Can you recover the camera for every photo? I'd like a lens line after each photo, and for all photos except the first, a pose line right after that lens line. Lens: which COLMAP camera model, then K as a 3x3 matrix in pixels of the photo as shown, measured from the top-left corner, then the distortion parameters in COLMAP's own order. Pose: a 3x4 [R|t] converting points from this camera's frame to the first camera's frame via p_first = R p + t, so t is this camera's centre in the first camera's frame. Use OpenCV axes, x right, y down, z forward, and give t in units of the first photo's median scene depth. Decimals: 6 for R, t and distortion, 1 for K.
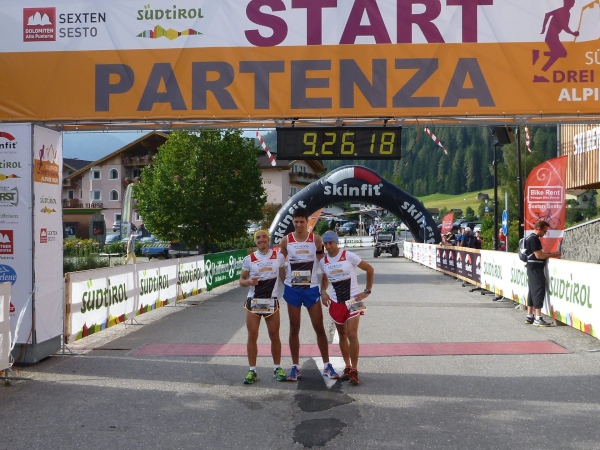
lens RADIAL K [[639.3, 0, 300.0], [0, 639.3, 225.0], [0, 0, 1]] dist [-0.002945, -0.036903]
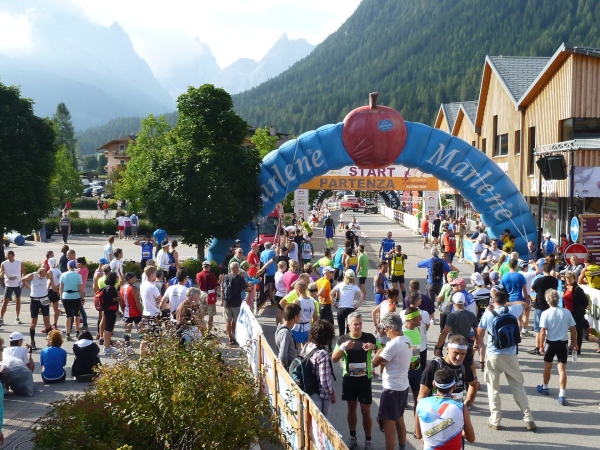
lens RADIAL K [[639.3, 0, 300.0], [0, 639.3, 225.0], [0, 0, 1]] dist [-0.002945, -0.036903]
pose [[0.999432, 0.012394, 0.031336, -0.658993], [-0.014640, 0.997261, 0.072501, -0.253018], [-0.030352, -0.072918, 0.996876, -4.340731]]
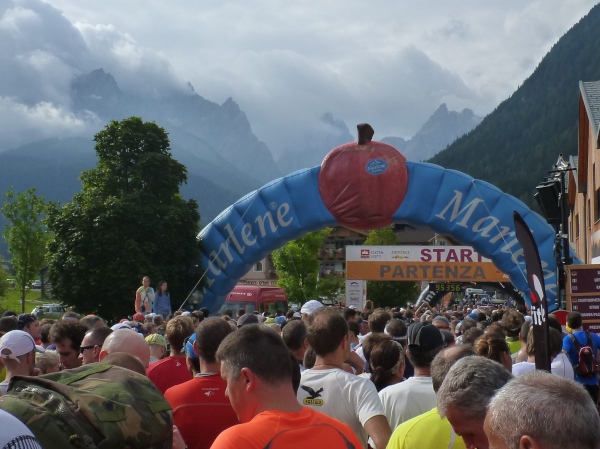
lens RADIAL K [[850.8, 0, 300.0], [0, 850.8, 224.5], [0, 0, 1]] dist [0.004435, 0.013741]
pose [[0.986209, 0.004056, -0.165454, 0.044971], [-0.017236, 0.996781, -0.078302, -0.088765], [0.164604, 0.080074, 0.983104, -4.155020]]
